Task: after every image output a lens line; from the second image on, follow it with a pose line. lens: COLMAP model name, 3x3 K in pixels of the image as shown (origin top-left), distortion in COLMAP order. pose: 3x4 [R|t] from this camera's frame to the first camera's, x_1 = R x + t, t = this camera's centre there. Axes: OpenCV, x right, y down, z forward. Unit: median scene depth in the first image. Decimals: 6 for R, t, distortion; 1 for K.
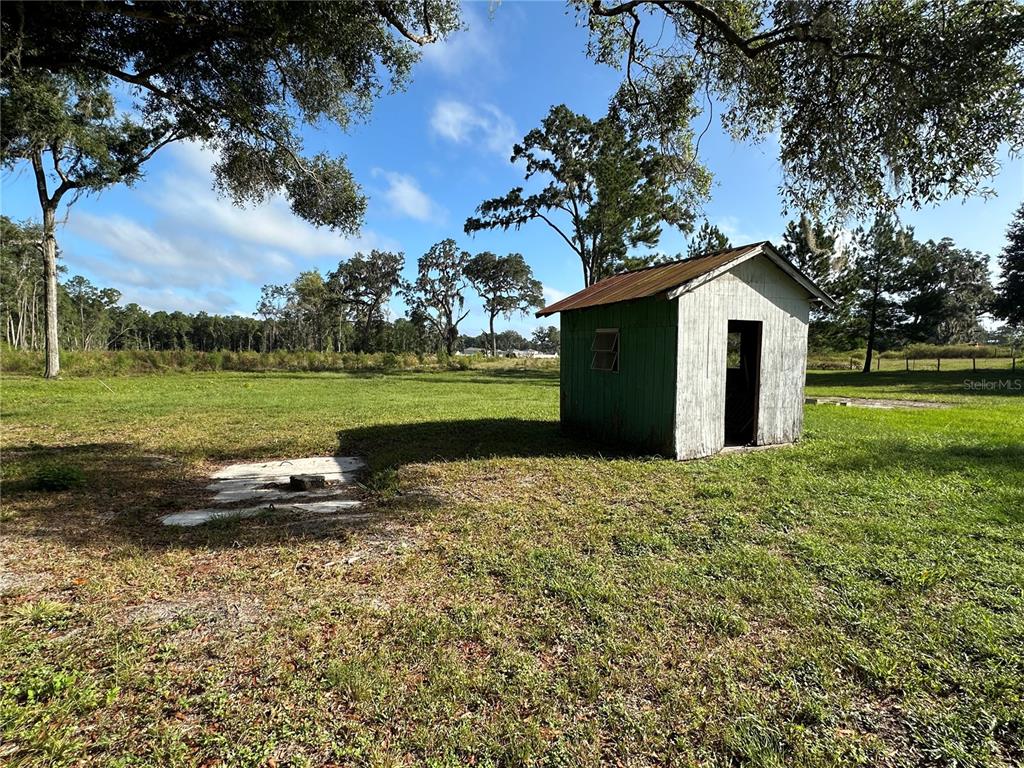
lens RADIAL K [[503.6, 0, 513.0], [0, 503.6, 379.7], [0, 0, 1]] dist [0.000889, 0.000274]
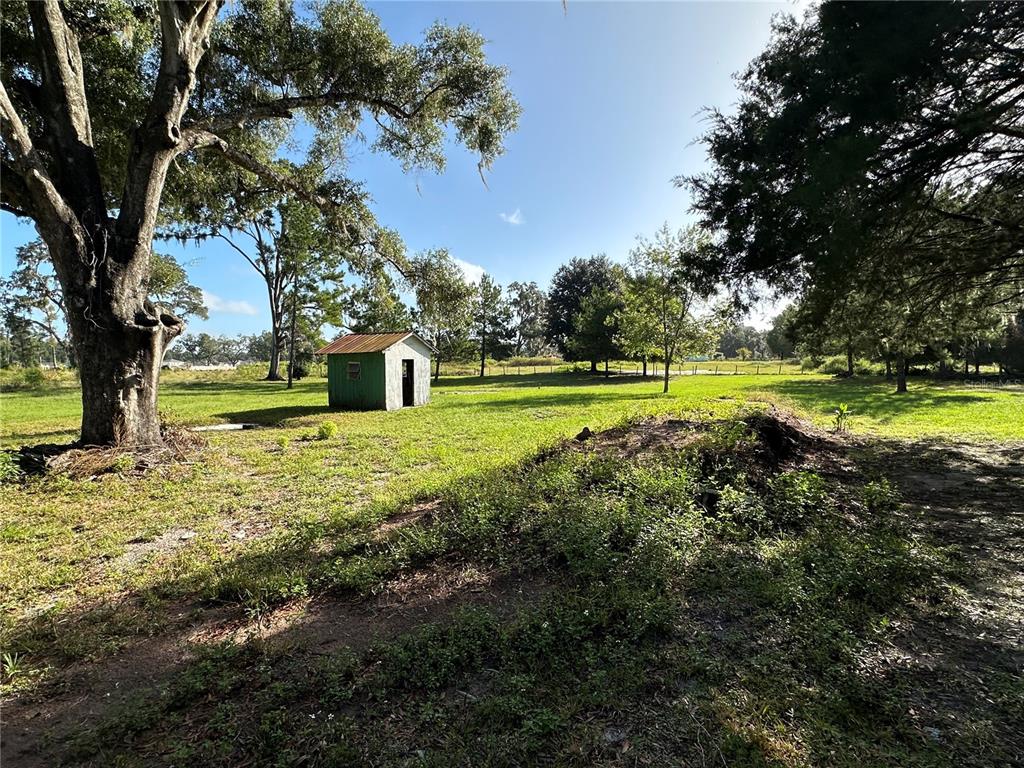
lens RADIAL K [[503.6, 0, 509.6], [0, 503.6, 379.8], [0, 0, 1]] dist [0.000889, 0.000274]
pose [[0.806449, -0.029761, 0.590554, -0.072046], [0.039939, 0.999193, -0.004186, 0.002783], [-0.589953, 0.026962, 0.806988, -0.154748]]
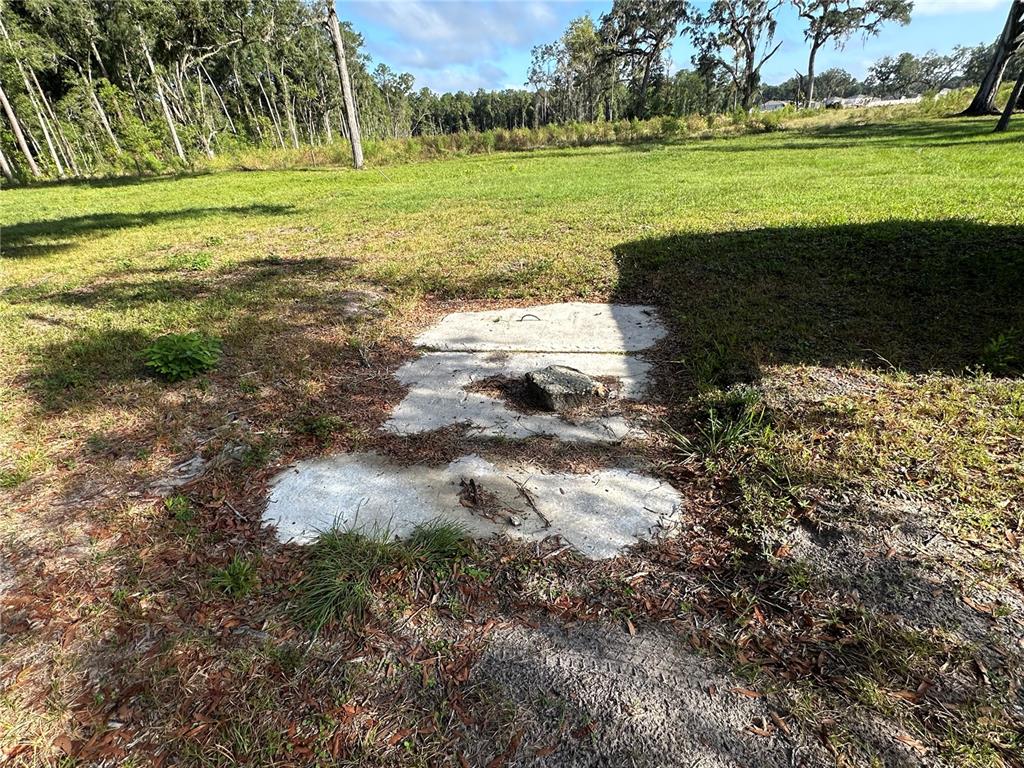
lens RADIAL K [[503.6, 0, 512.5], [0, 503.6, 389.5], [0, 0, 1]] dist [0.000889, 0.000274]
pose [[0.873593, 0.157350, -0.460518, -0.020151], [0.053546, 0.909464, 0.412320, 0.000298], [0.483703, -0.384859, 0.786076, 0.053830]]
